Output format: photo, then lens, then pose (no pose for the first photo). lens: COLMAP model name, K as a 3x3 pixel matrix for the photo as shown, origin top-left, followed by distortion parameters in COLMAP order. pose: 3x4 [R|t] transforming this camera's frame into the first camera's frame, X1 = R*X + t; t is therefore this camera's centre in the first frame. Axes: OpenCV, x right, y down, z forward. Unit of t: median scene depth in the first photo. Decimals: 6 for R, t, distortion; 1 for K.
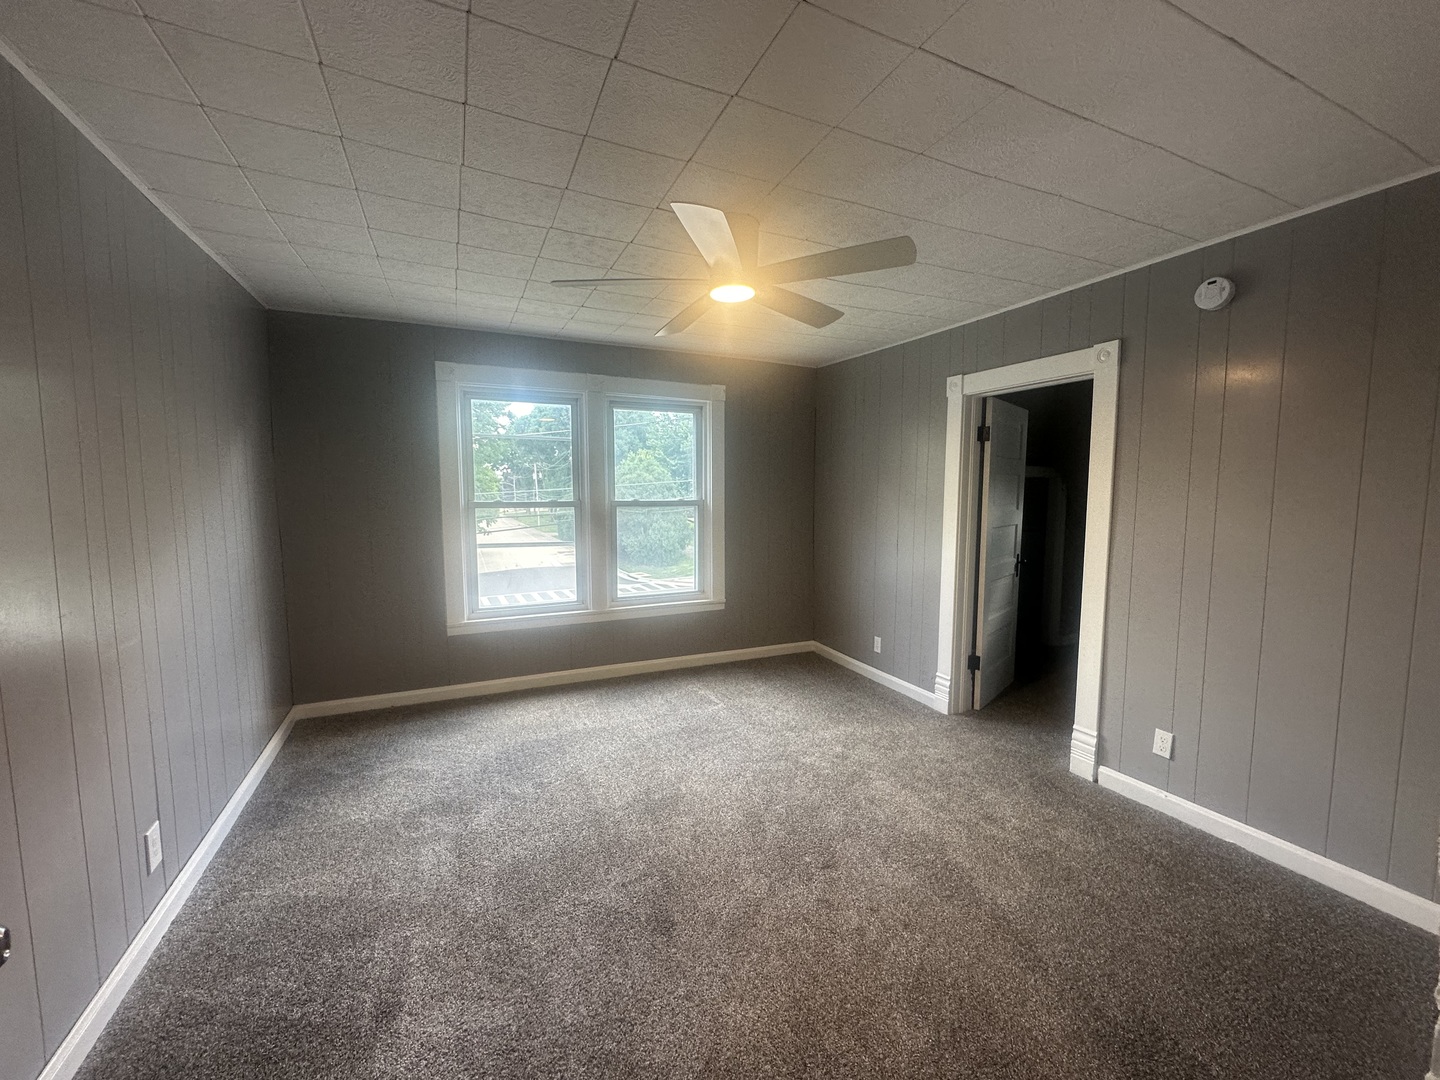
lens RADIAL K [[571.6, 0, 720.0], [0, 571.6, 540.0], [0, 0, 1]] dist [0.000670, 0.000139]
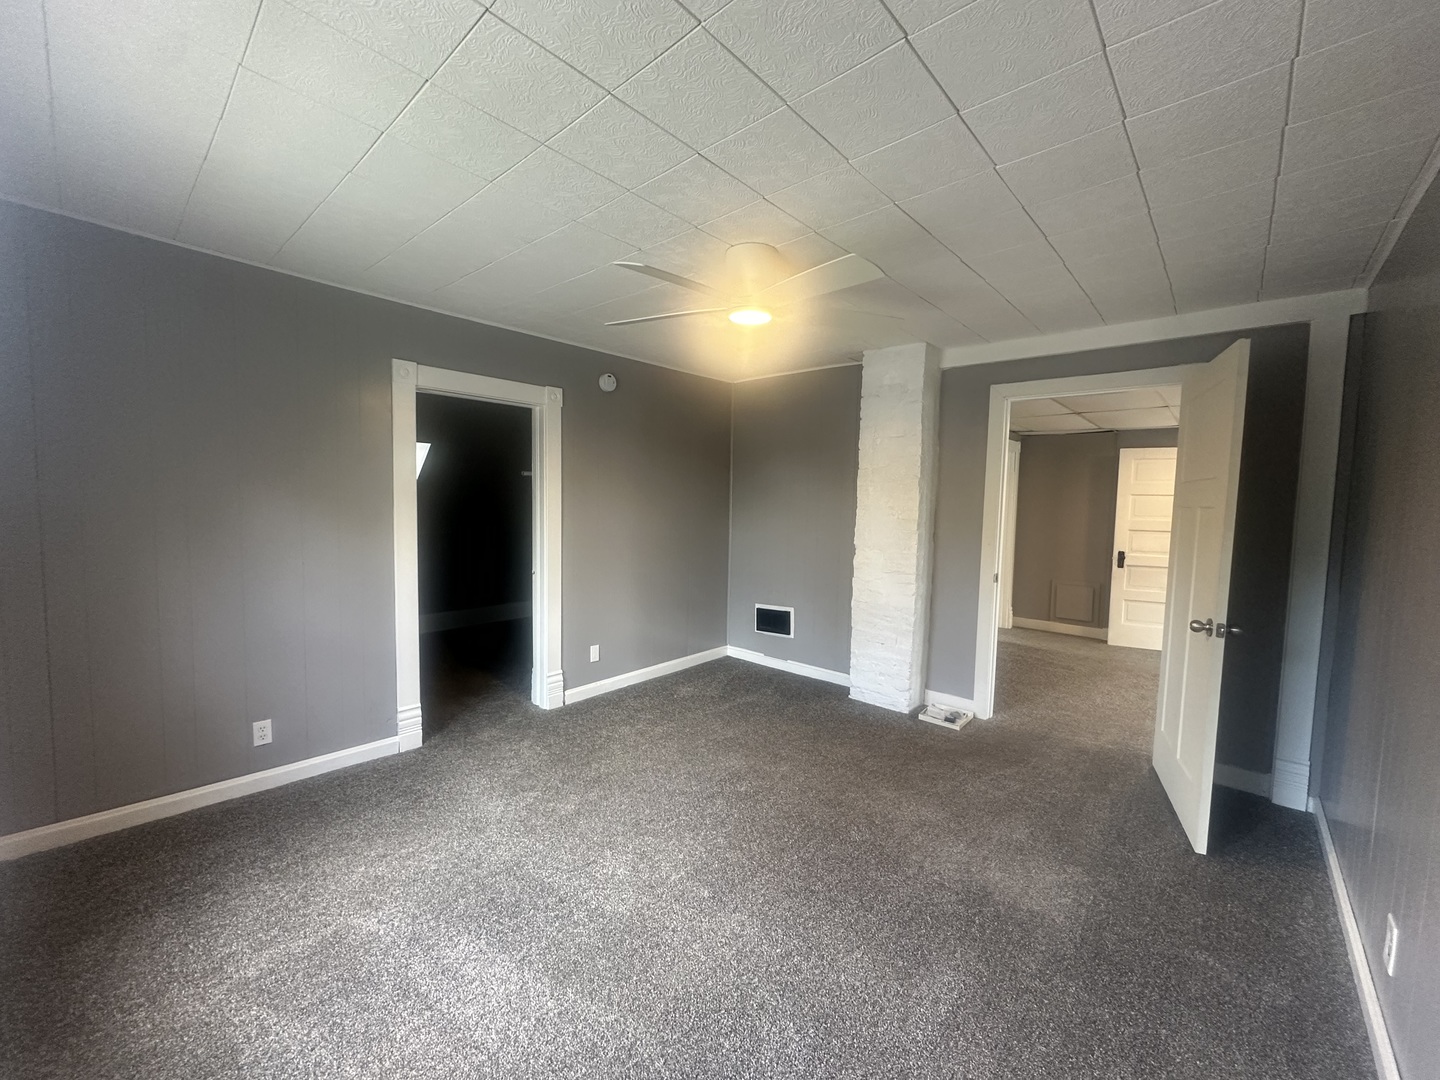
lens RADIAL K [[571.6, 0, 720.0], [0, 571.6, 540.0], [0, 0, 1]] dist [0.000670, 0.000139]
pose [[-0.377545, -0.084072, 0.922167, -0.703073], [0.056704, 0.991902, 0.113645, -0.106002], [-0.924254, 0.095196, -0.369720, 1.073096]]
